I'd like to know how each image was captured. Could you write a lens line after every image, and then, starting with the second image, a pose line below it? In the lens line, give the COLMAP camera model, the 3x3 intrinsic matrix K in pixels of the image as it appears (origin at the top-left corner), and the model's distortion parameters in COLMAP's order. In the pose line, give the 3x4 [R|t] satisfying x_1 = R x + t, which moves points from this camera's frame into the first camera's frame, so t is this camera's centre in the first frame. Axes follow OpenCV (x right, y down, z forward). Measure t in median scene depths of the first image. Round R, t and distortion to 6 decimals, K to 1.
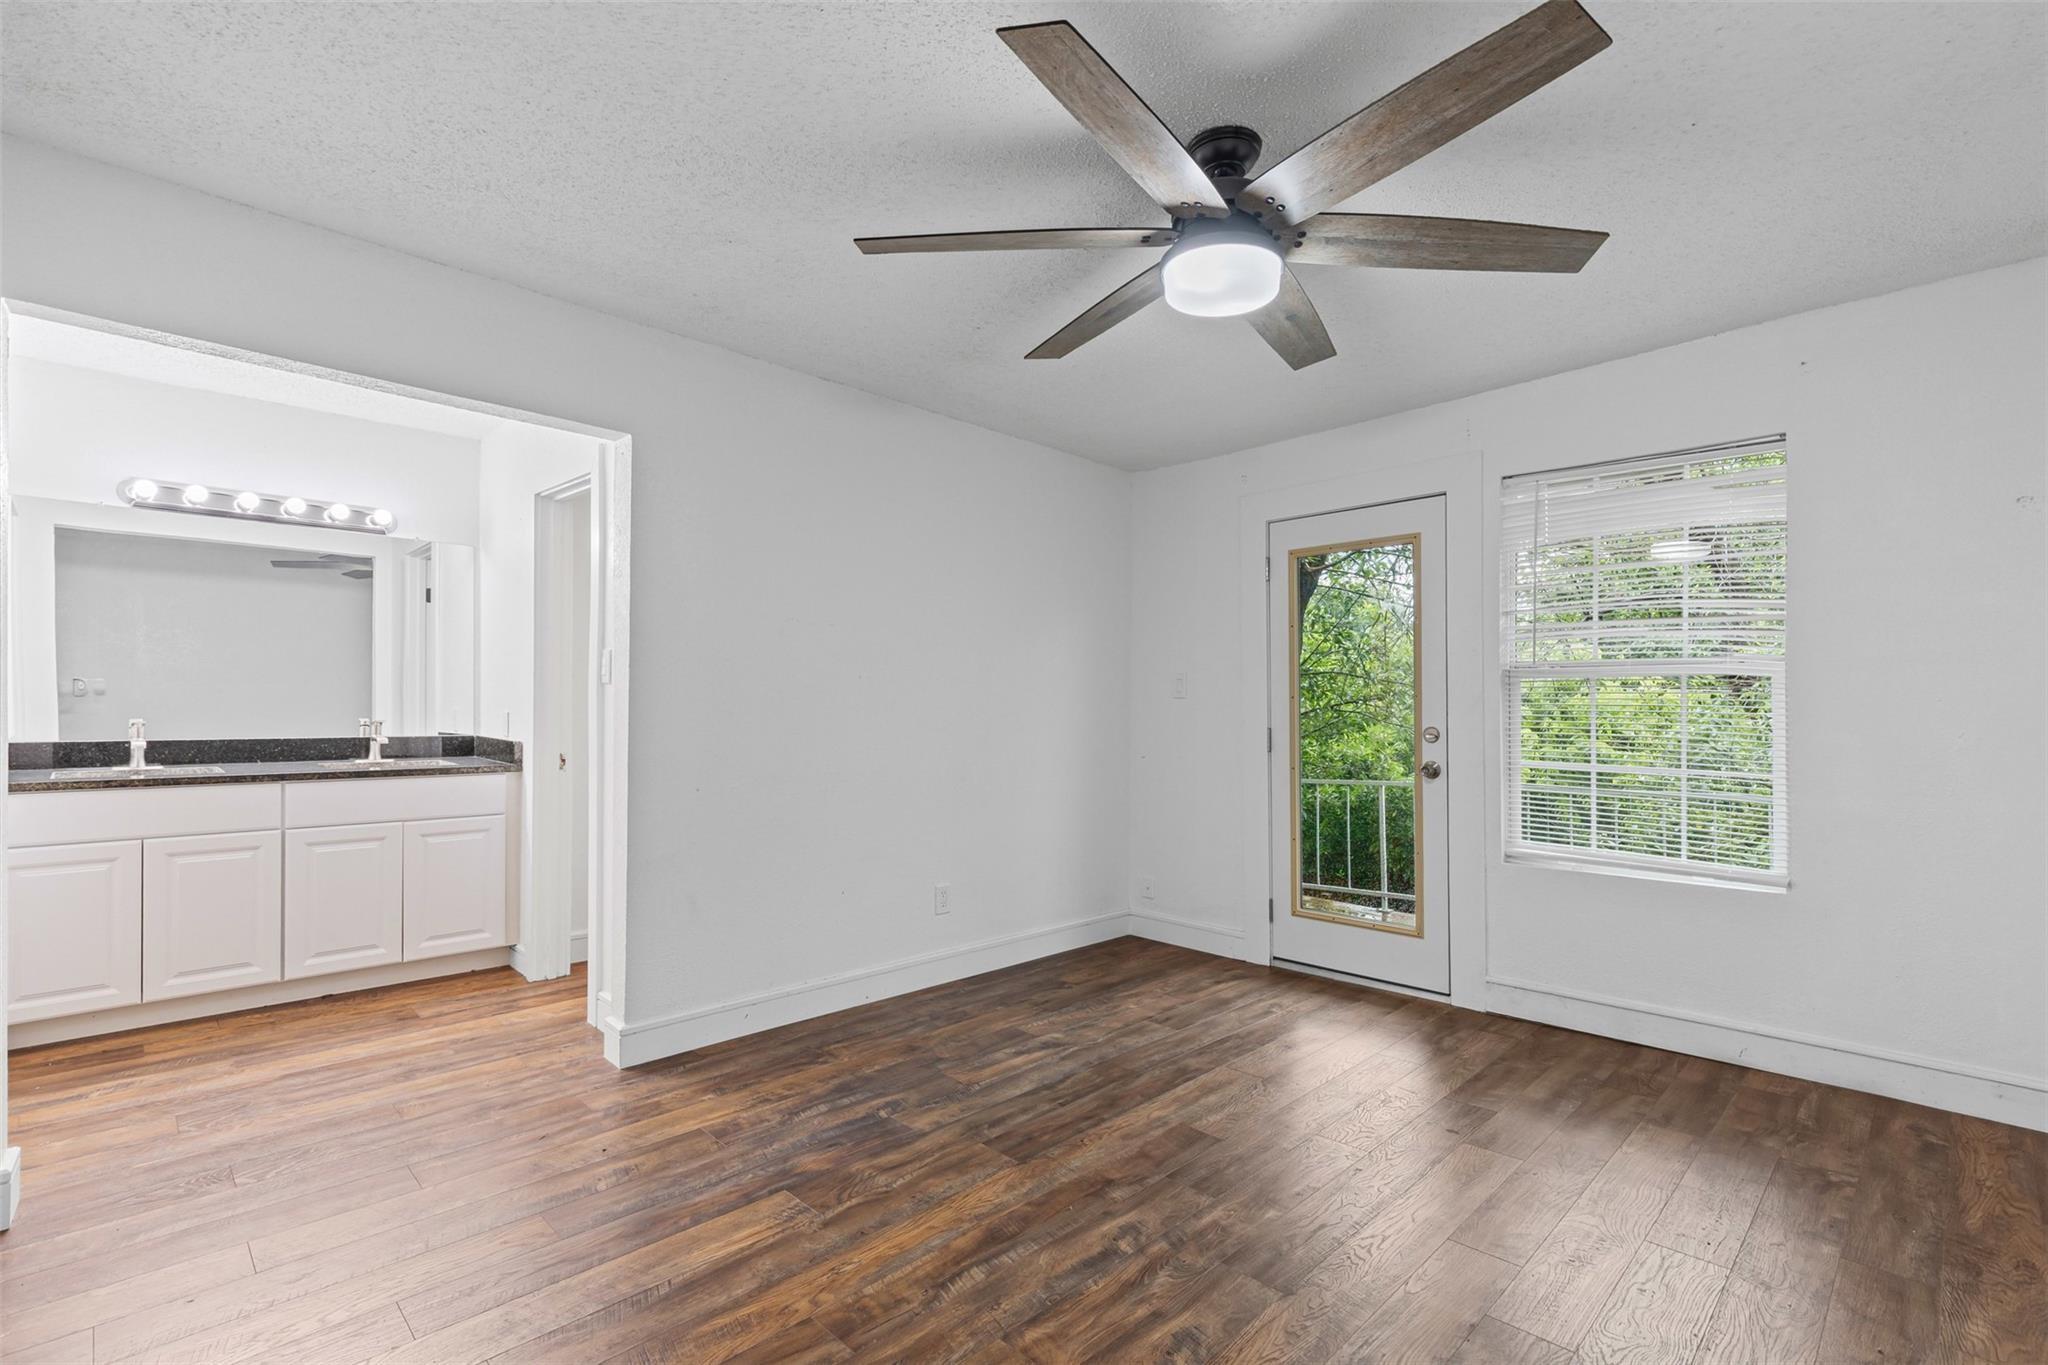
lens RADIAL K [[940.7, 0, 1030.4], [0, 940.7, 696.1], [0, 0, 1]] dist [0.000952, -0.000376]
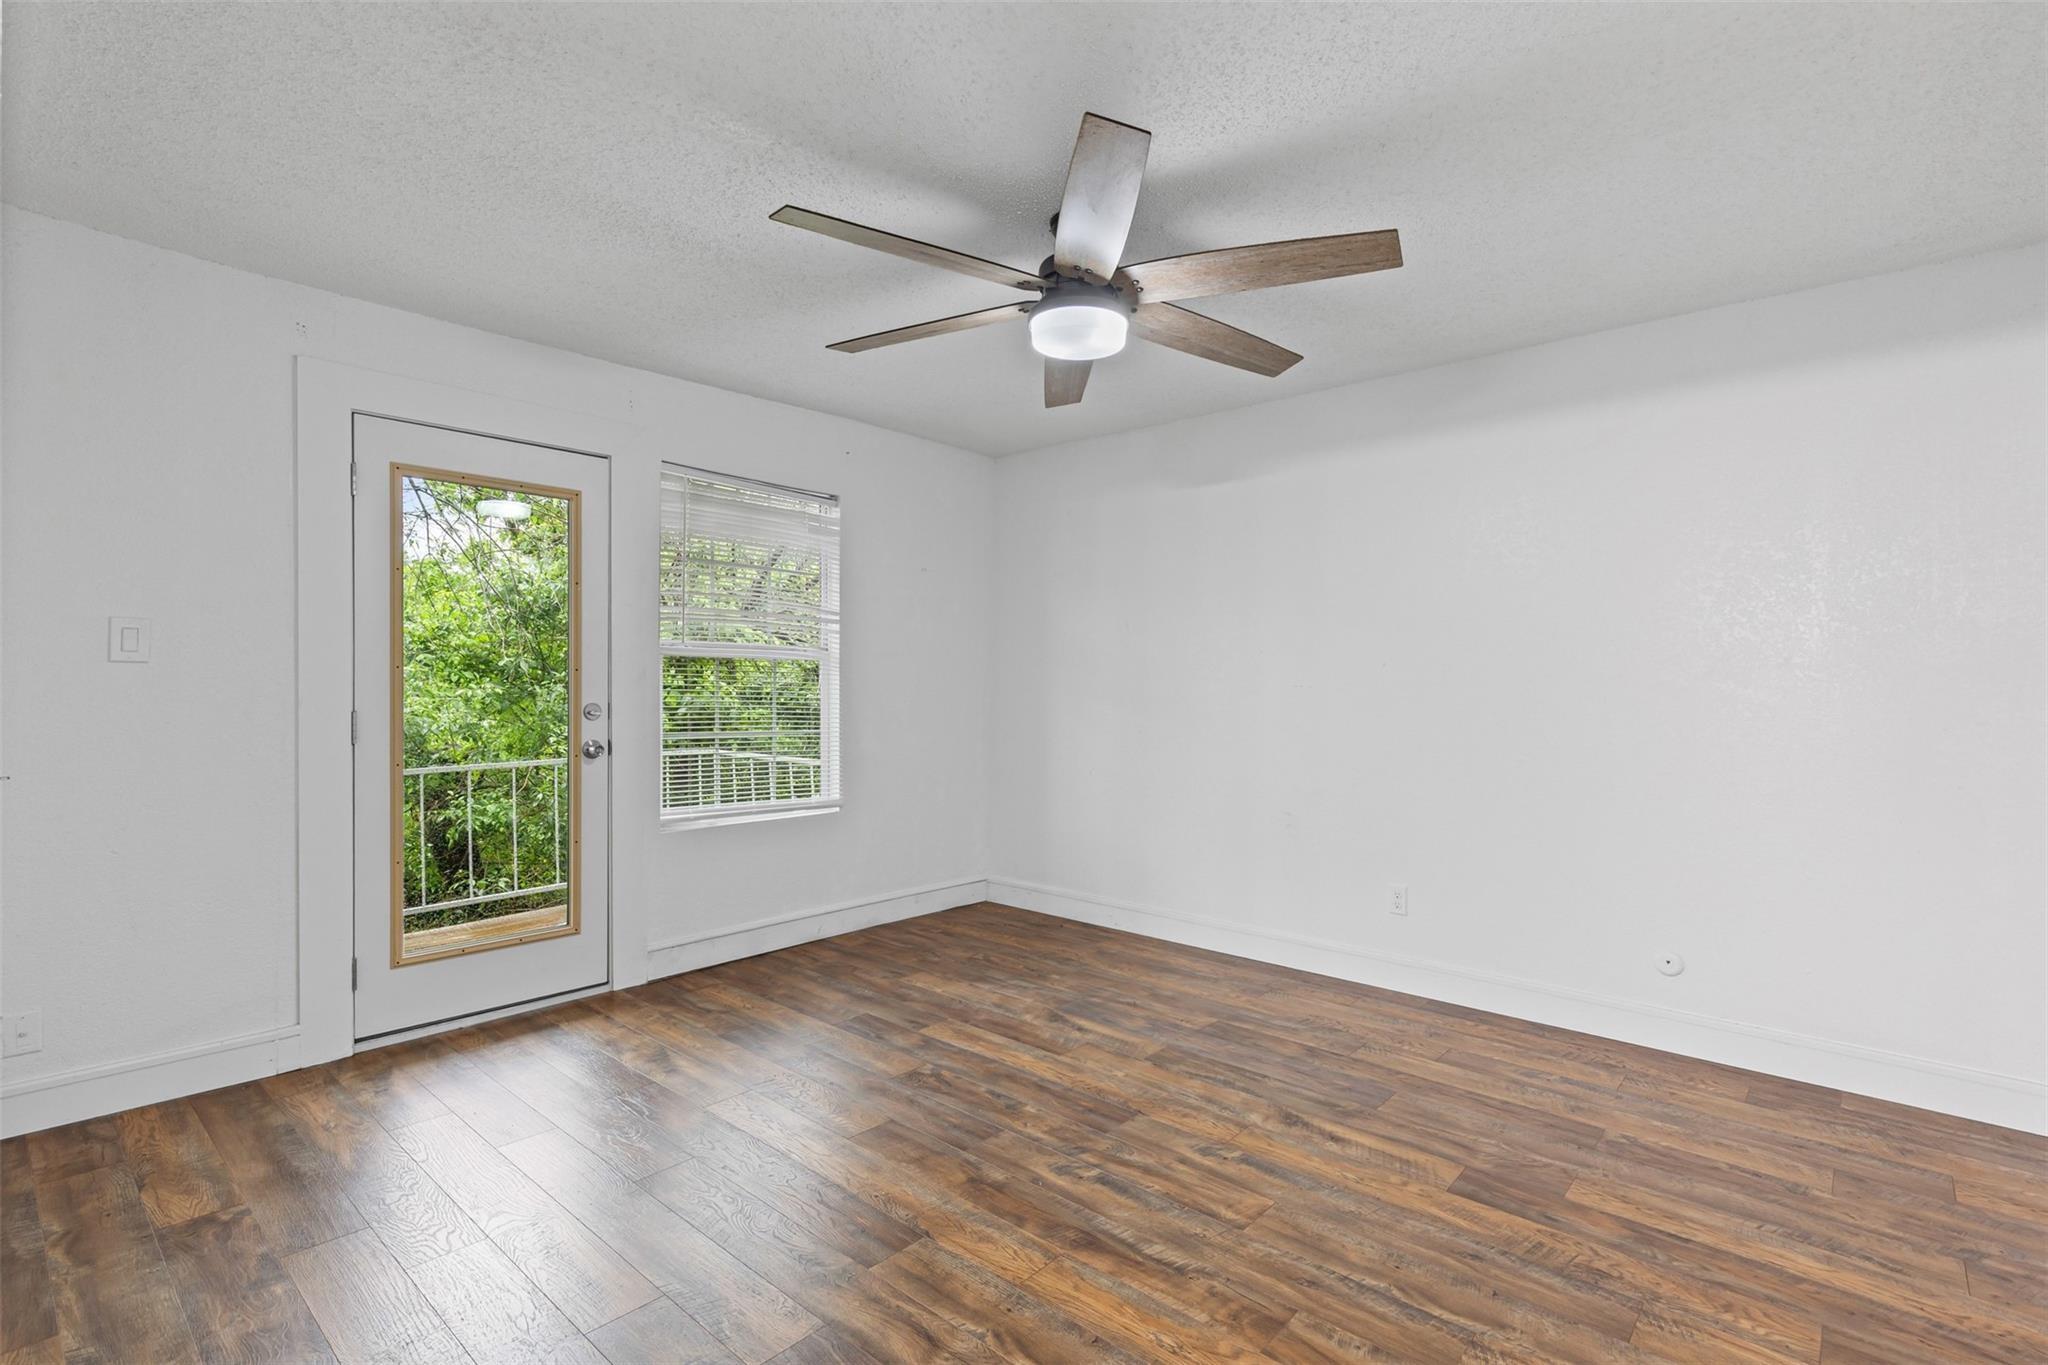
lens RADIAL K [[946.5, 0, 1063.5], [0, 946.5, 683.6], [0, 0, 1]] dist [0.003319, 0.000468]
pose [[-0.077564, -0.003118, 0.996982, -0.793685], [-0.020654, 0.999786, 0.001520, 0.002752], [-0.996773, -0.020473, -0.077612, 0.884989]]
